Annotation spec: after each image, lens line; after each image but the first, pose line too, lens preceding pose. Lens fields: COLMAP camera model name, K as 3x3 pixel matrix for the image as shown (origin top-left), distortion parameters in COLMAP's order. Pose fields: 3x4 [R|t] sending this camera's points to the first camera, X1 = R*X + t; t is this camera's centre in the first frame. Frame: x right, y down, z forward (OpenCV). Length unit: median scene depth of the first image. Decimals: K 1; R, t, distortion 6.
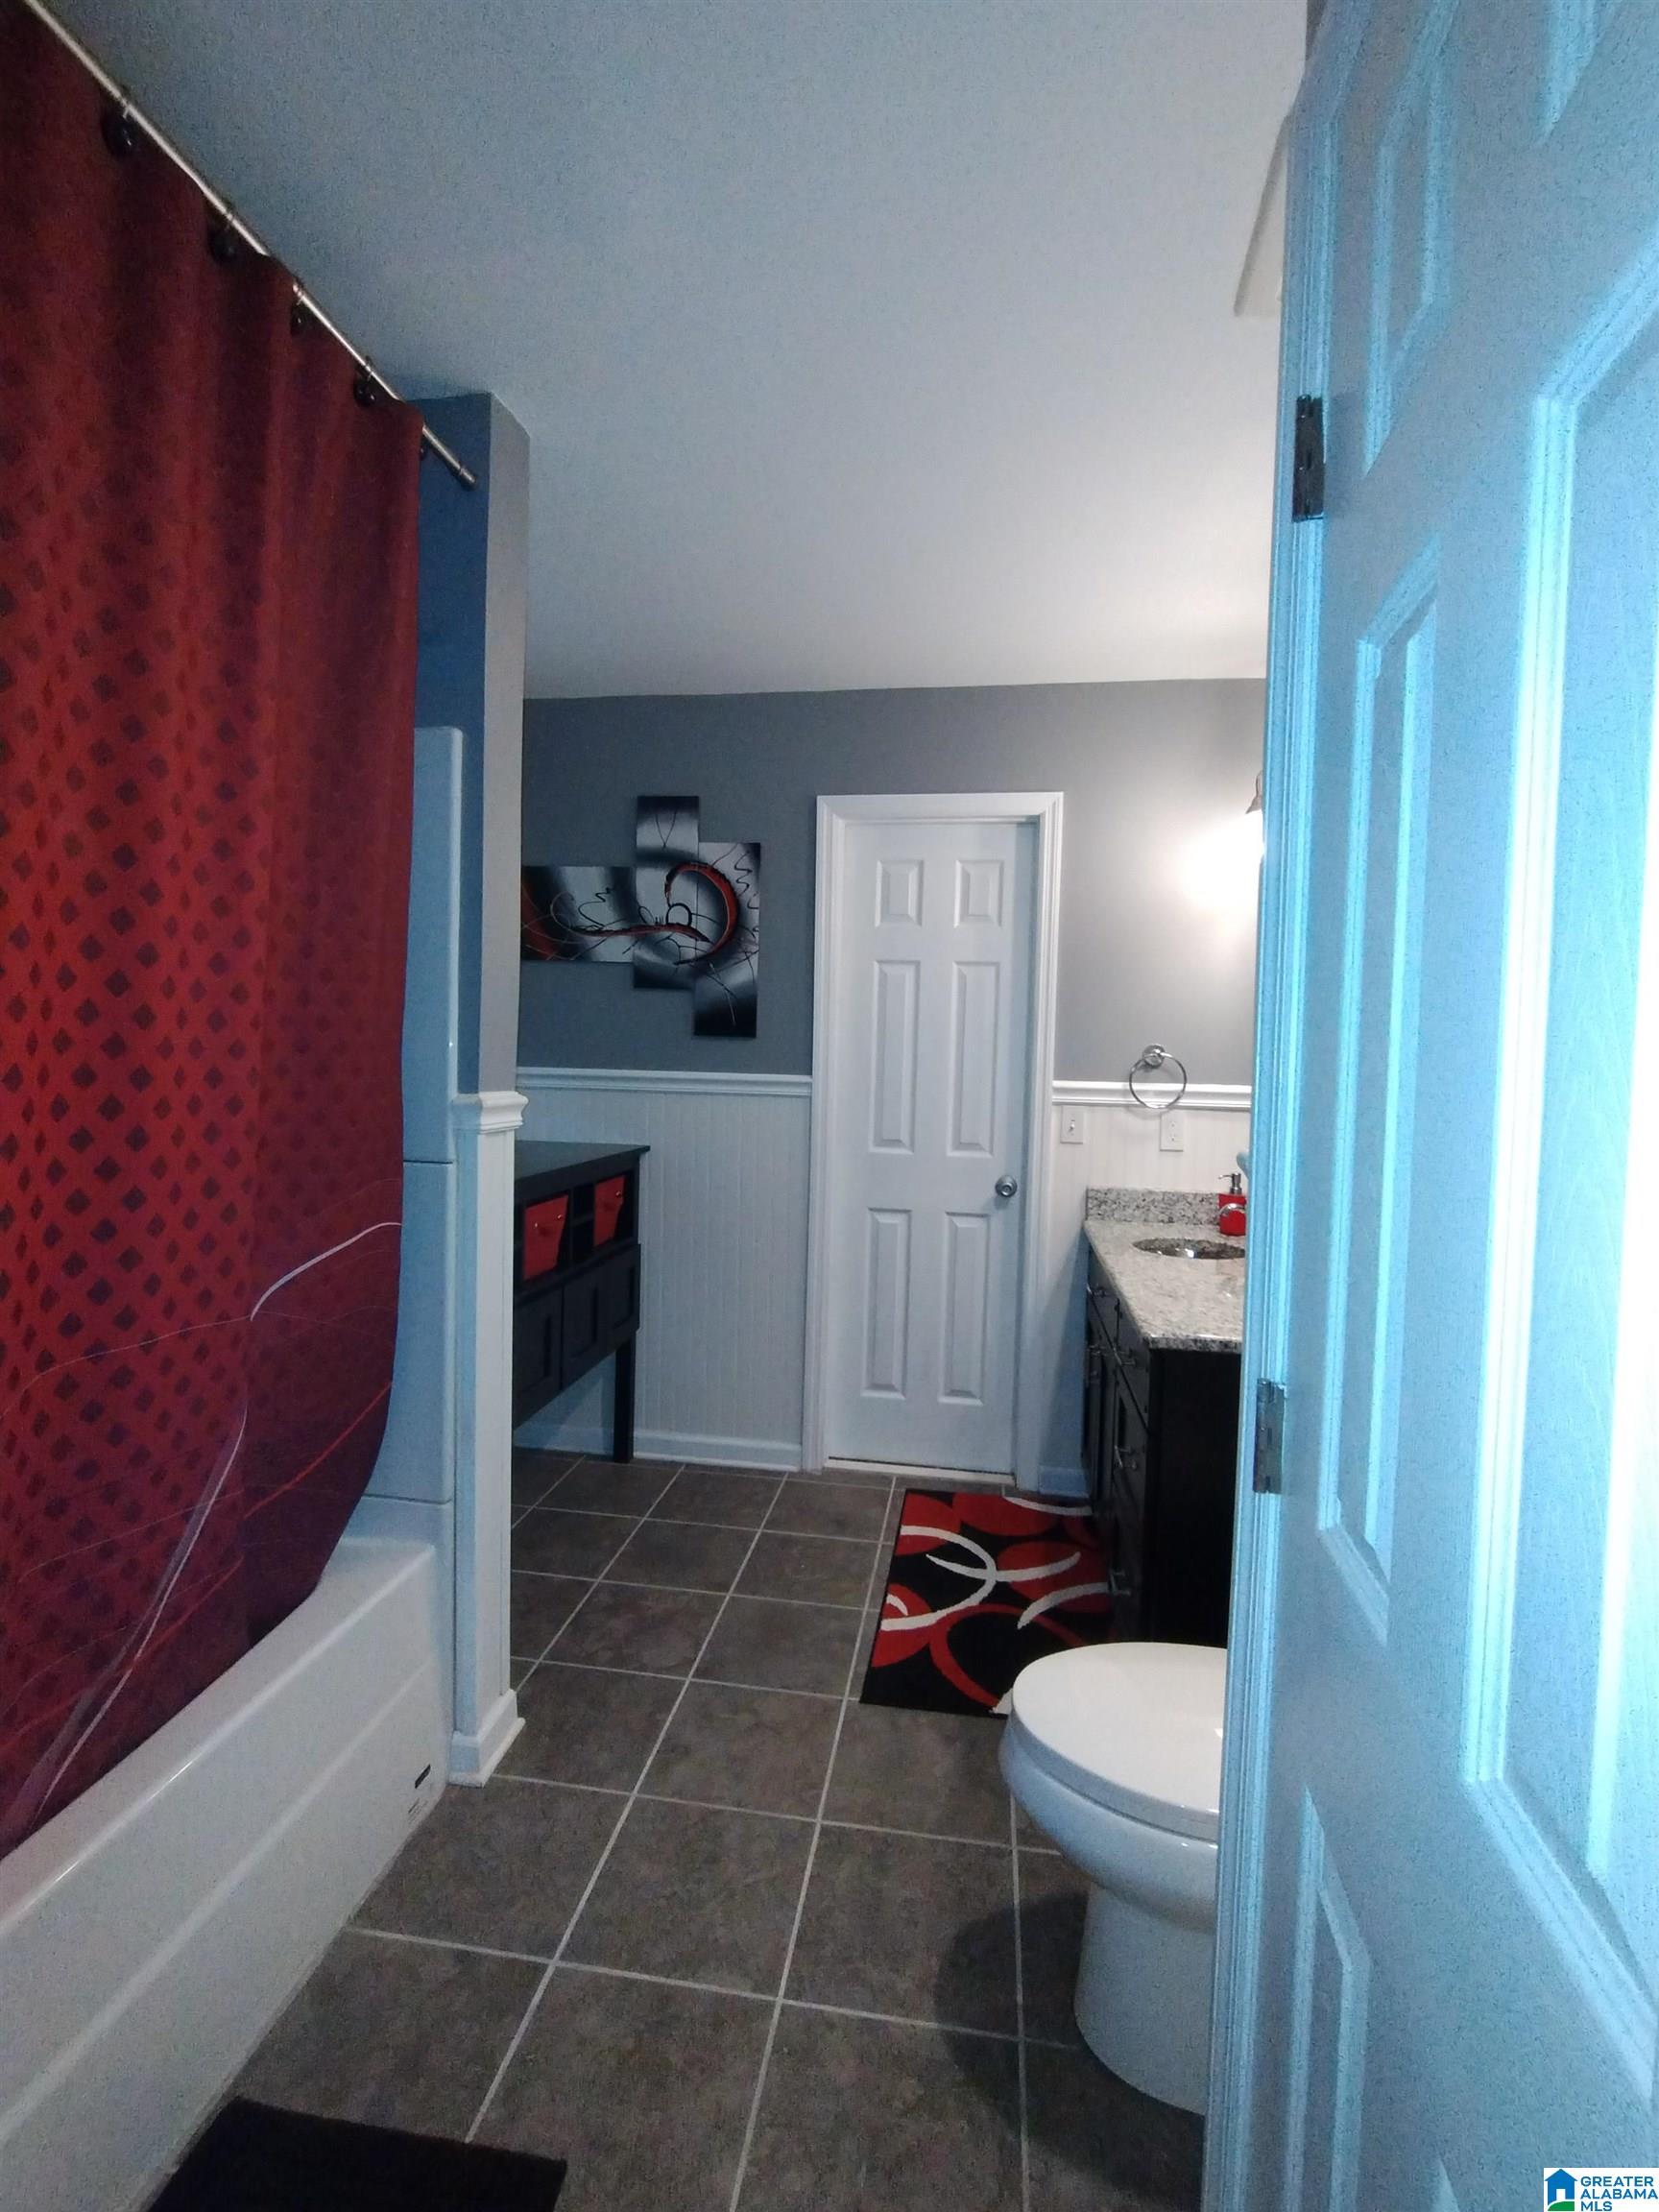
lens RADIAL K [[1014.7, 0, 826.0], [0, 1014.7, 1097.9], [0, 0, 1]] dist [0.000068, 0.000529]
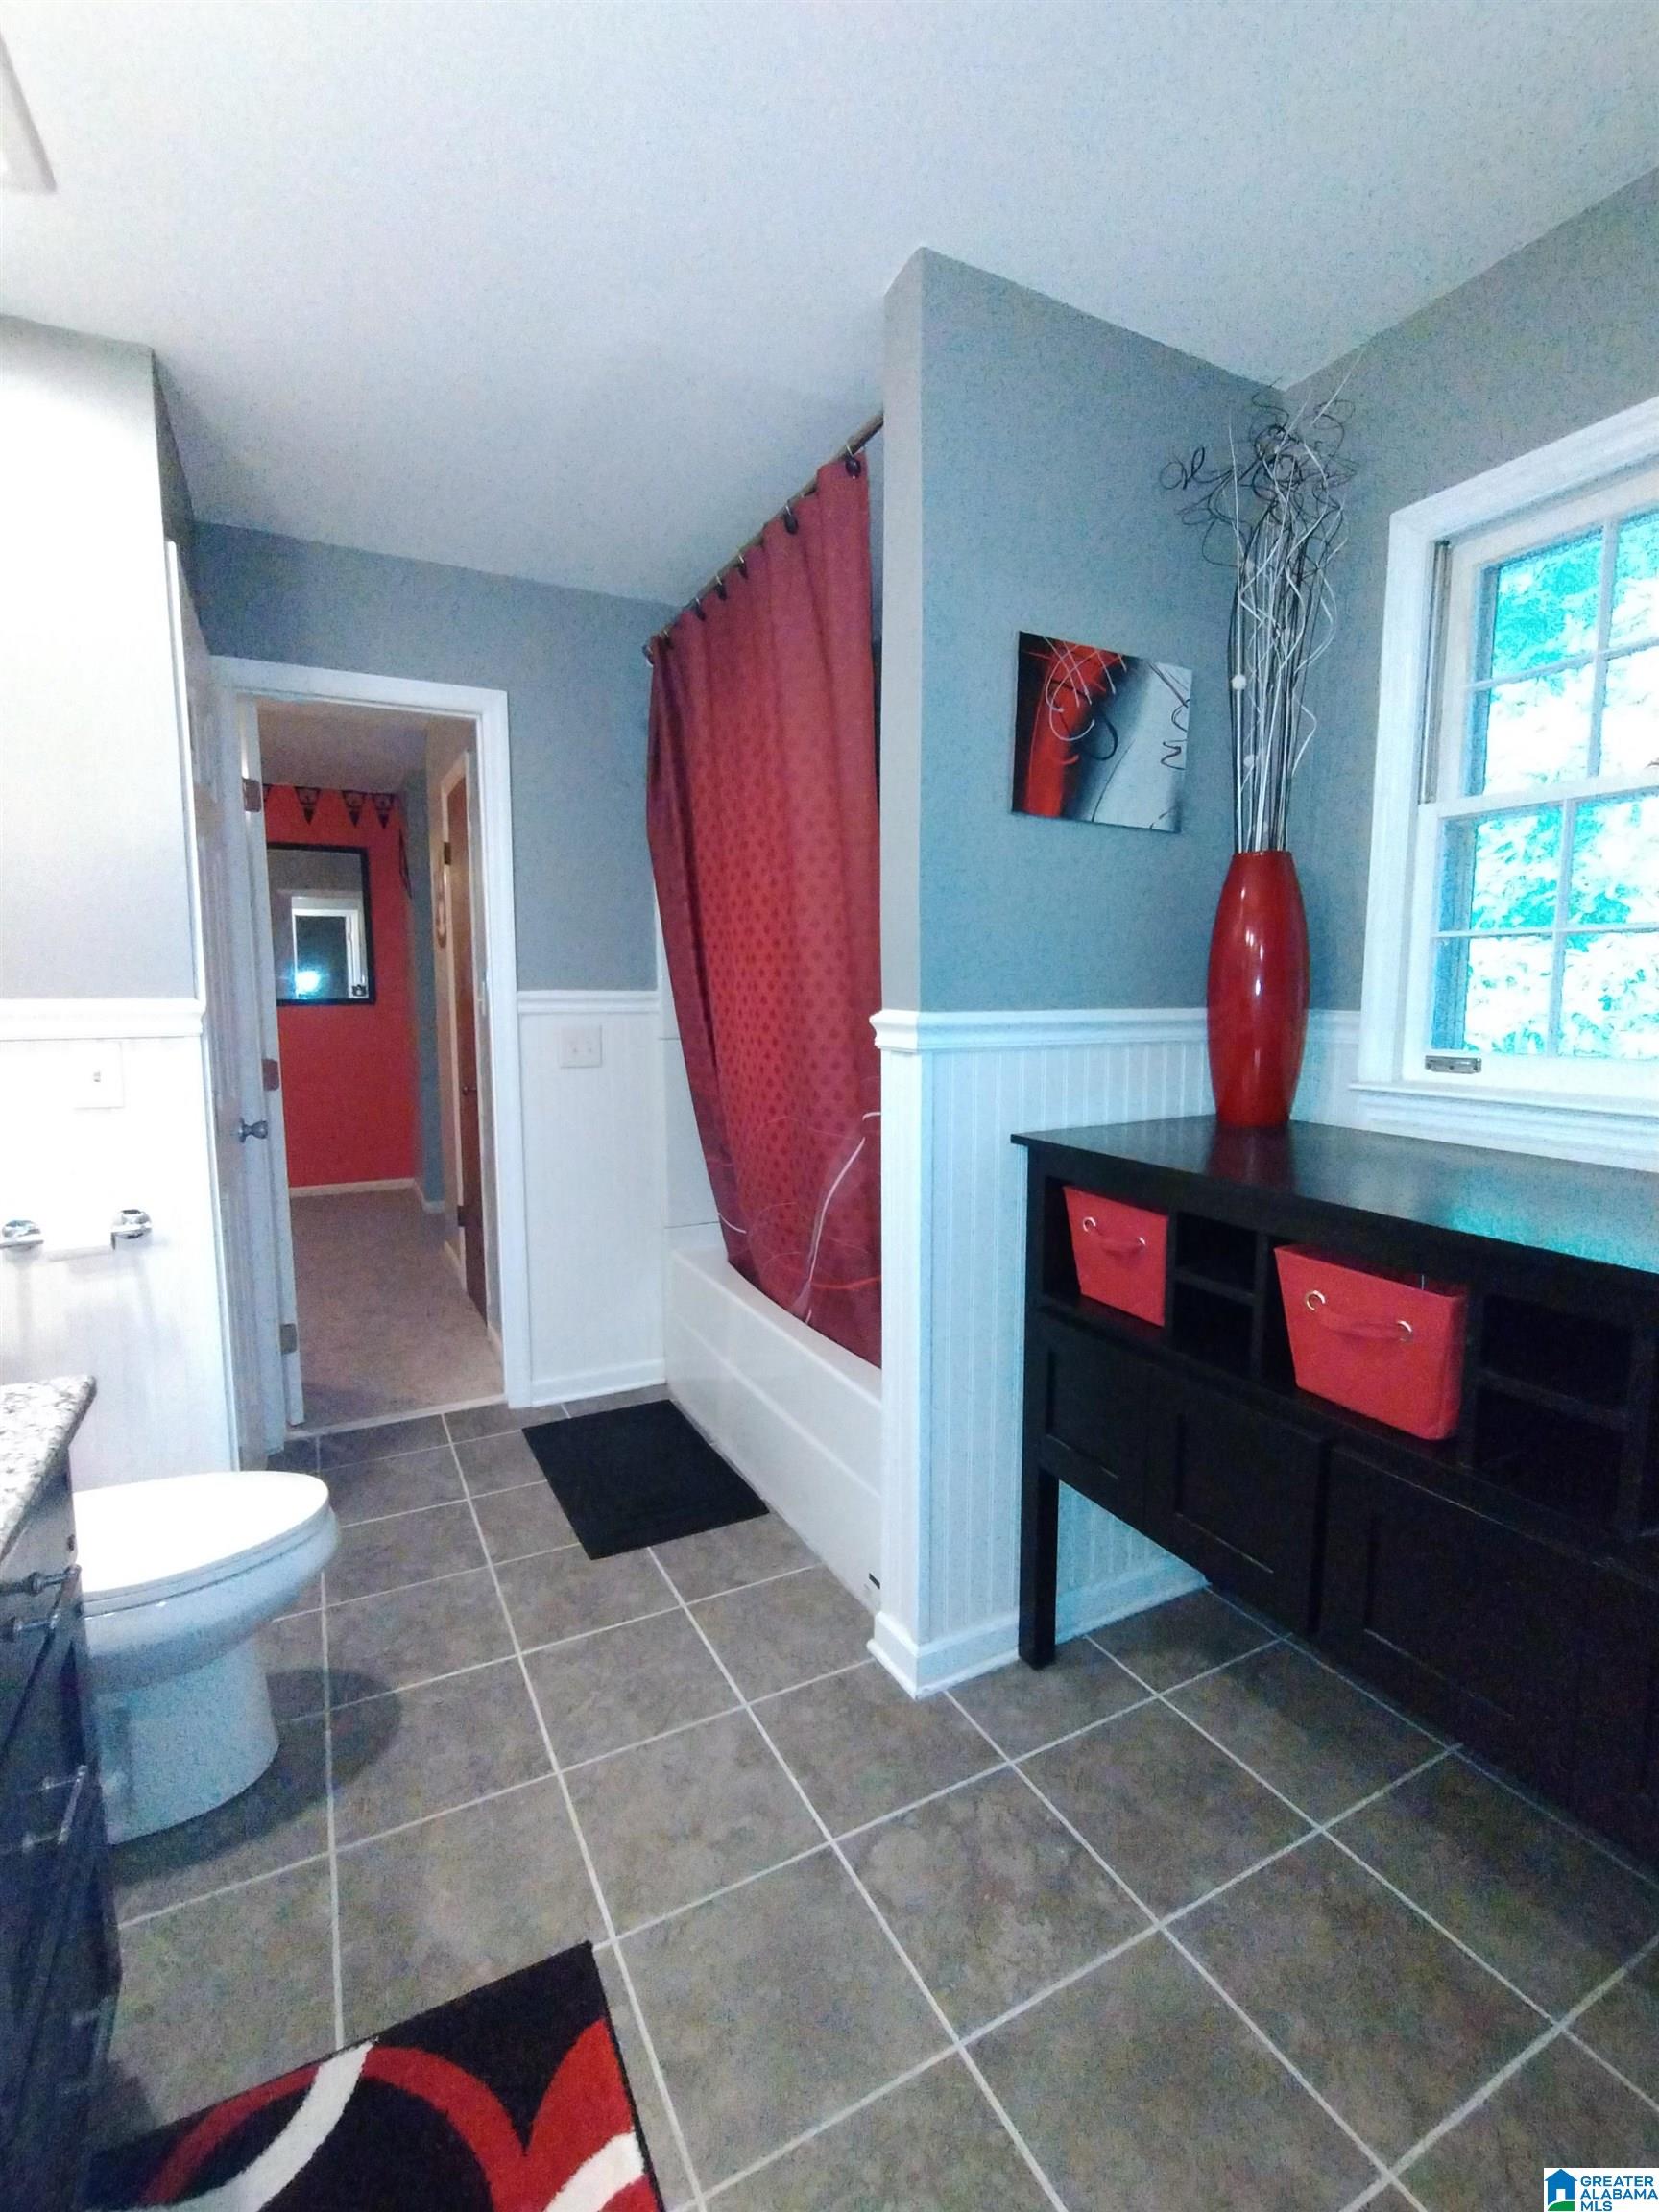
lens RADIAL K [[1014.7, 0, 844.6], [0, 1014.7, 1097.0], [0, 0, 1]] dist [0.000068, 0.000529]
pose [[-0.796115, 0.041623, -0.603712, 0.292787], [-0.047421, 0.990273, 0.130808, -0.047051], [0.603284, 0.132766, -0.786398, 1.631545]]
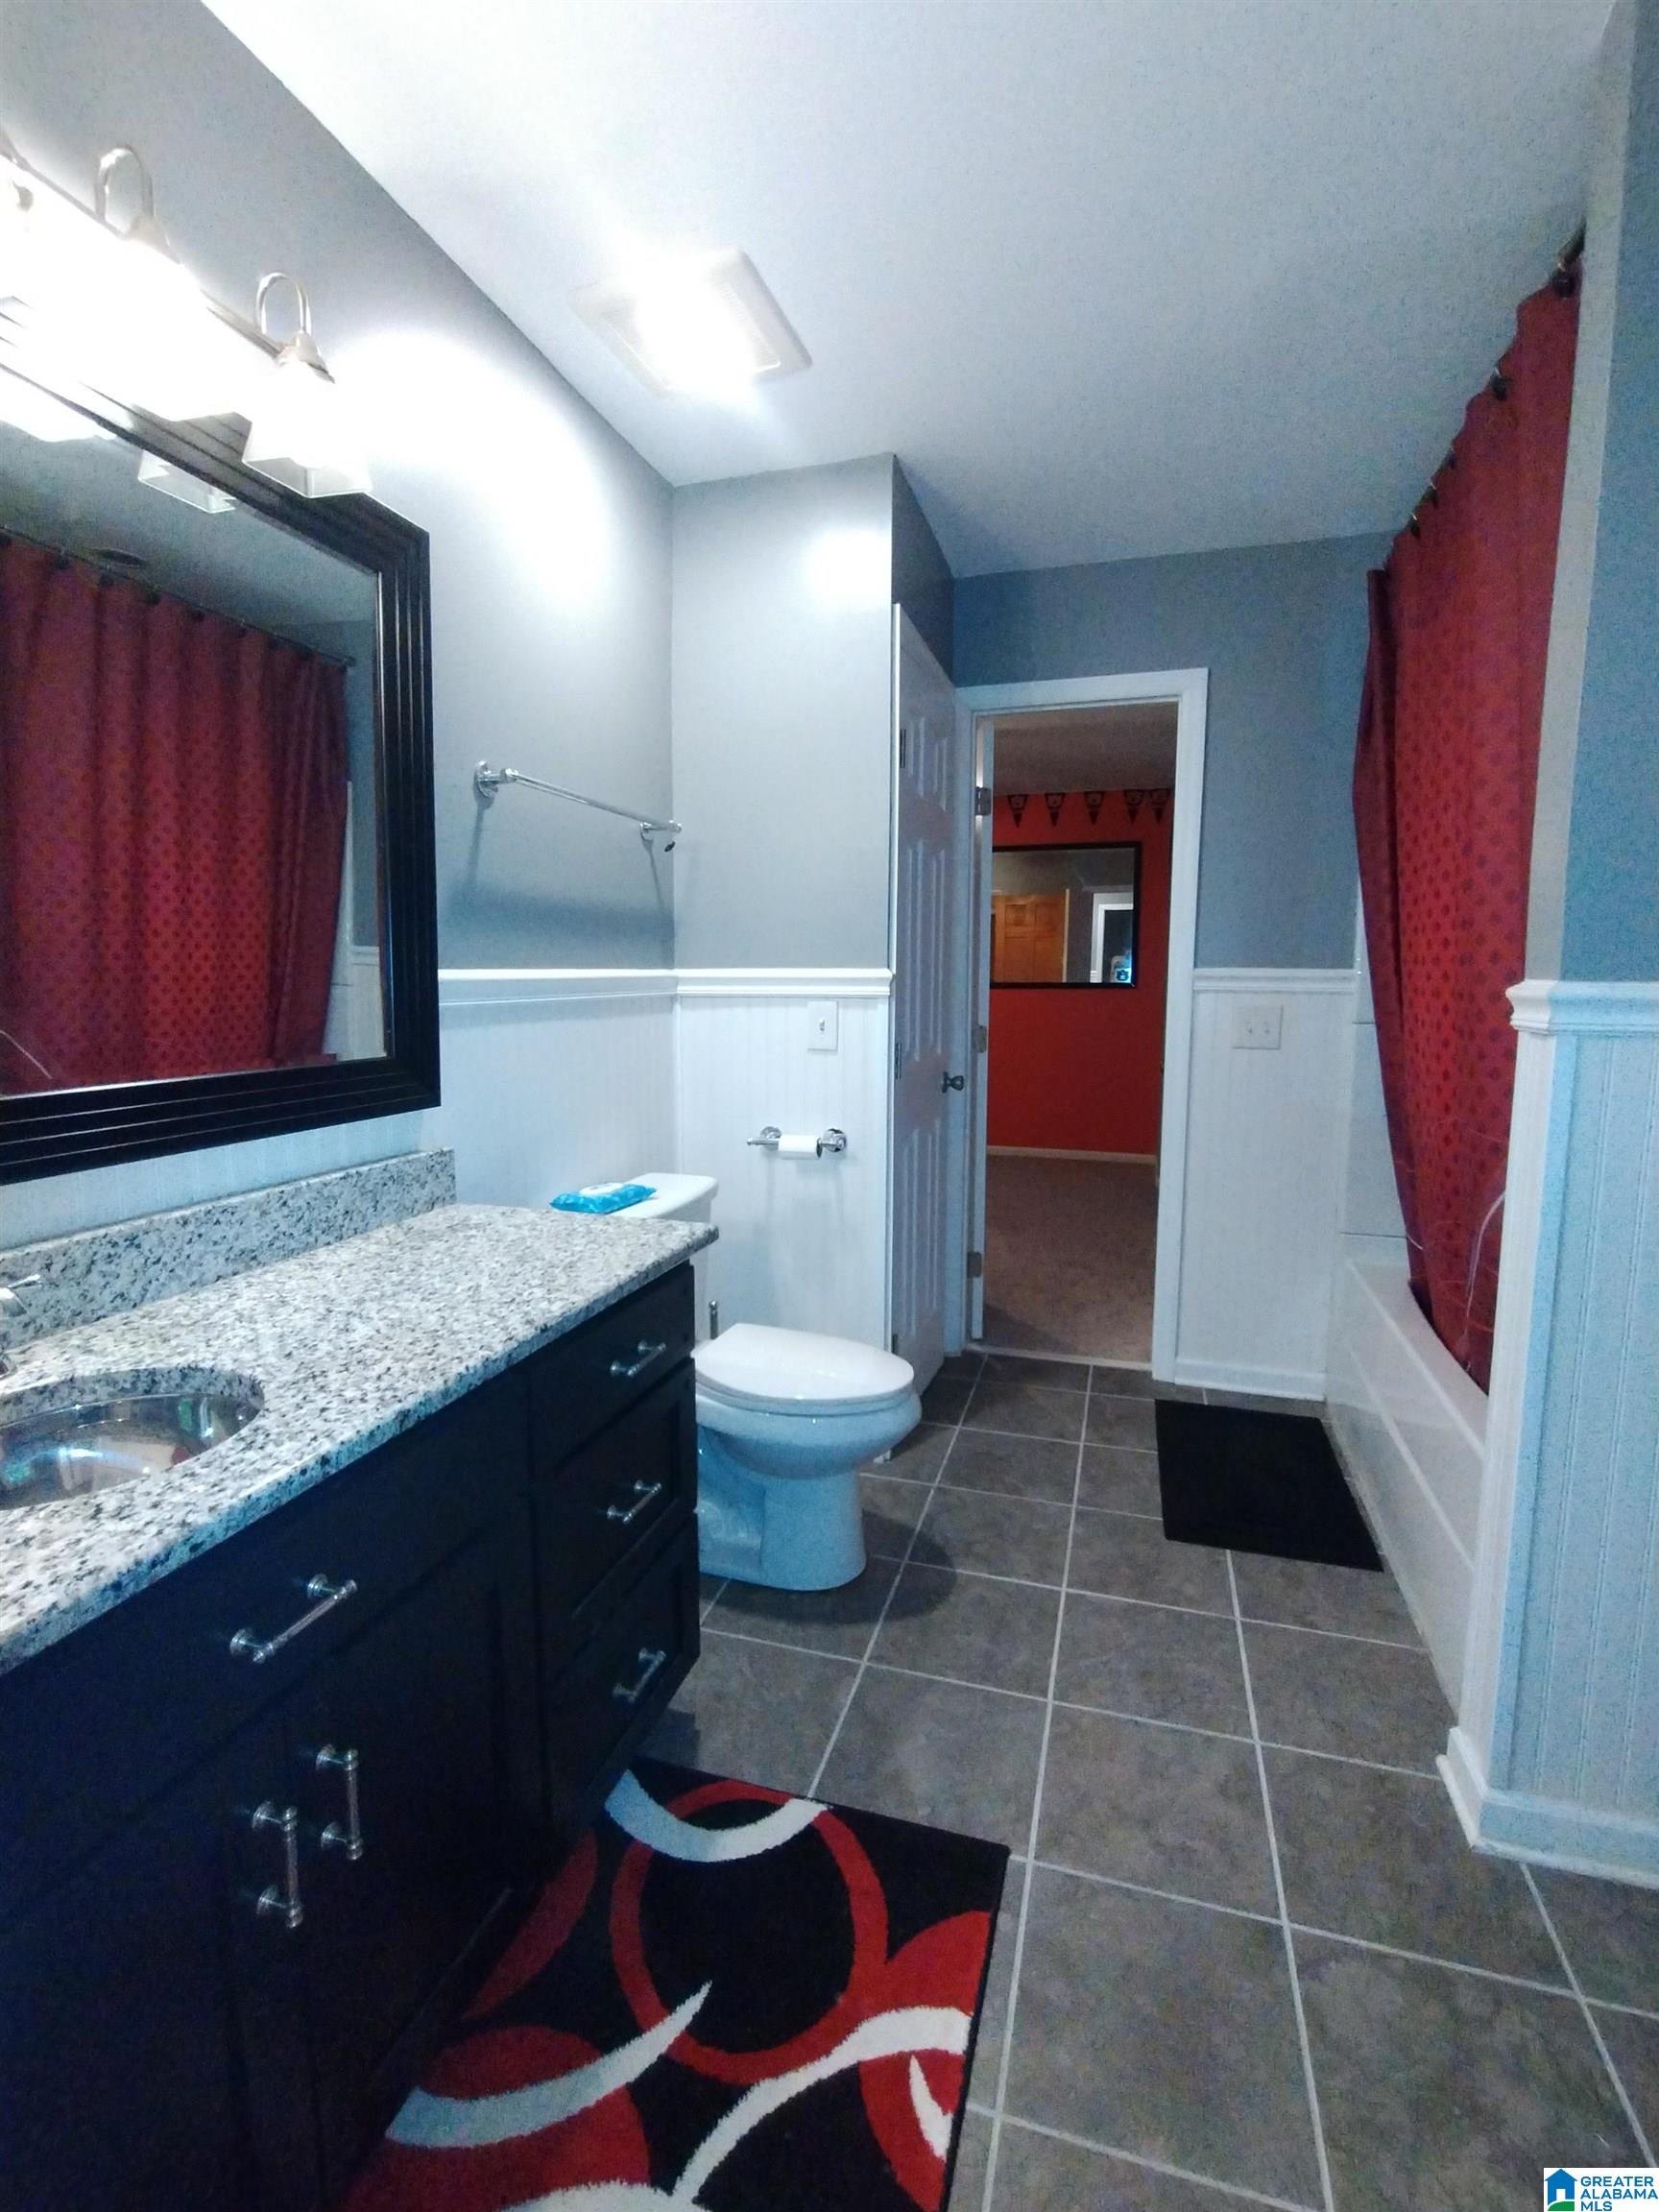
lens RADIAL K [[1014.7, 0, 842.7], [0, 1014.7, 1094.6], [0, 0, 1]] dist [0.000068, 0.000529]
pose [[-0.991743, -0.045660, 0.119839, 0.092168], [-0.025540, 0.986072, 0.164347, -0.032170], [-0.125674, 0.159929, -0.979096, 1.705372]]
